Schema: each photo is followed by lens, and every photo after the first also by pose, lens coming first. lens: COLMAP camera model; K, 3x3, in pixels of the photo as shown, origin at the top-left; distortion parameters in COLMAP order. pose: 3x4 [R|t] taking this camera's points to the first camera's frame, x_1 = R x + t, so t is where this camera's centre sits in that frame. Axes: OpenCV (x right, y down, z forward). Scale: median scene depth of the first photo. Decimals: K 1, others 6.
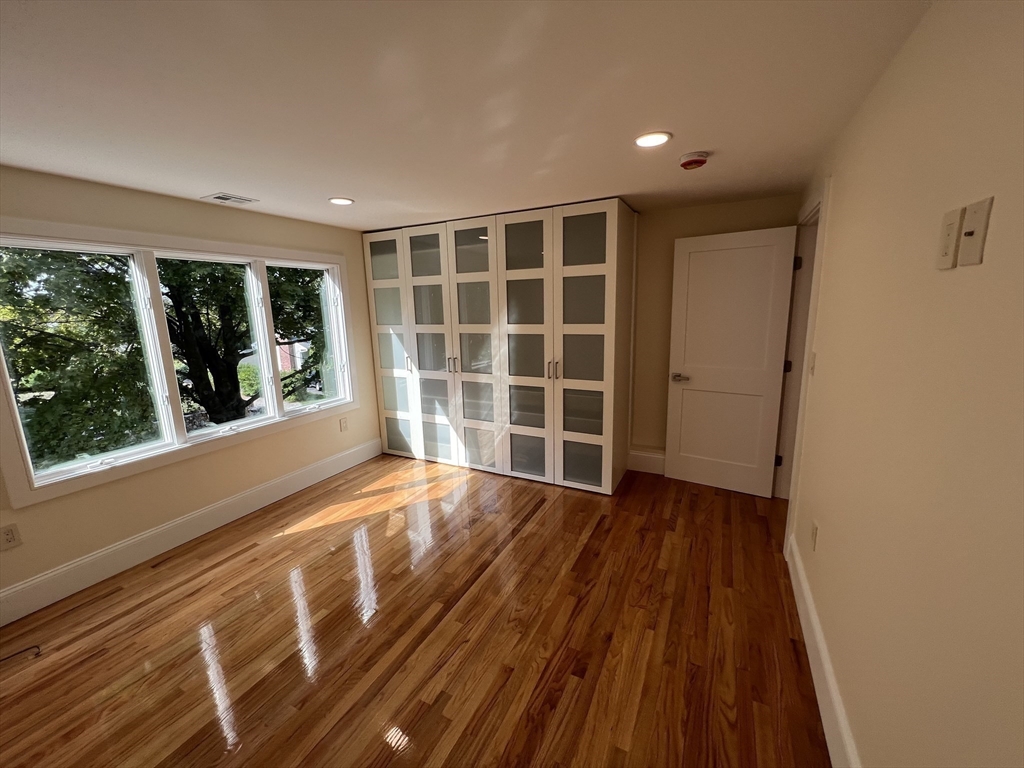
lens RADIAL K [[408.3, 0, 511.1], [0, 408.3, 382.9], [0, 0, 1]] dist [-0.002117, 0.000904]
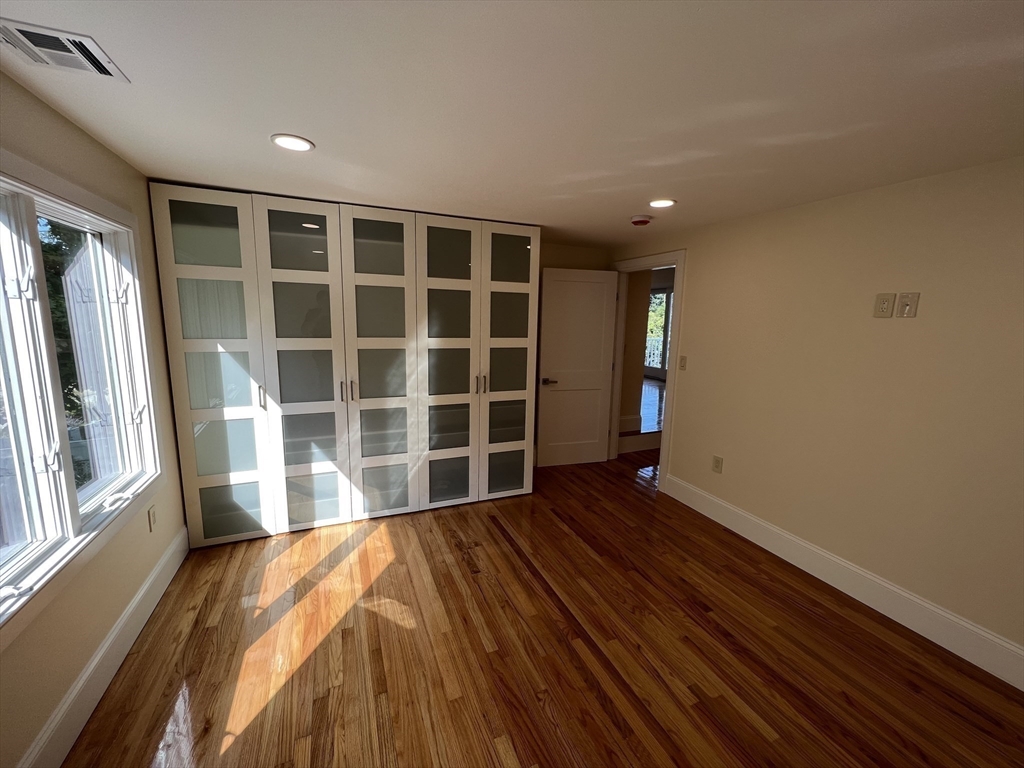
lens RADIAL K [[408.3, 0, 512.3], [0, 408.3, 383.6], [0, 0, 1]] dist [-0.002117, 0.000904]
pose [[0.640370, -0.085492, 0.763294, -0.577529], [0.107965, 0.993938, 0.020748, -0.043919], [-0.760440, 0.069123, 0.645719, 0.296648]]
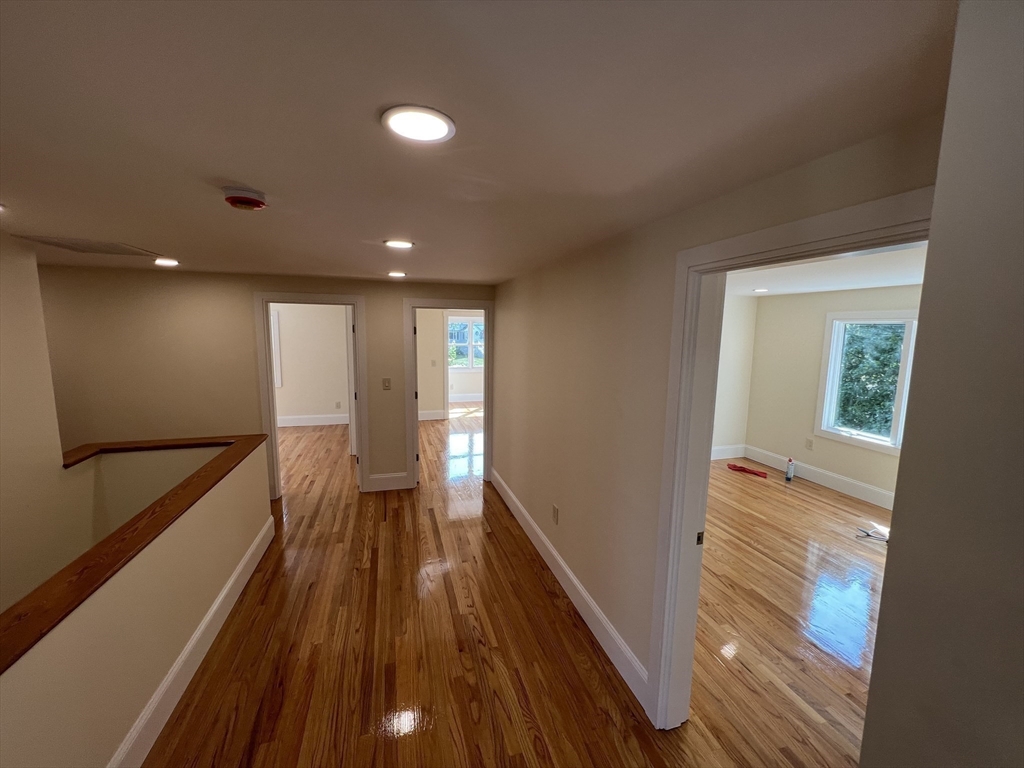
lens RADIAL K [[408.3, 0, 511.8], [0, 408.3, 382.4], [0, 0, 1]] dist [-0.002117, 0.000904]
pose [[-0.724182, 0.106725, -0.681300, 0.977941], [-0.127105, 0.950369, 0.283978, -0.255733], [0.677794, 0.292248, -0.674675, 0.795613]]
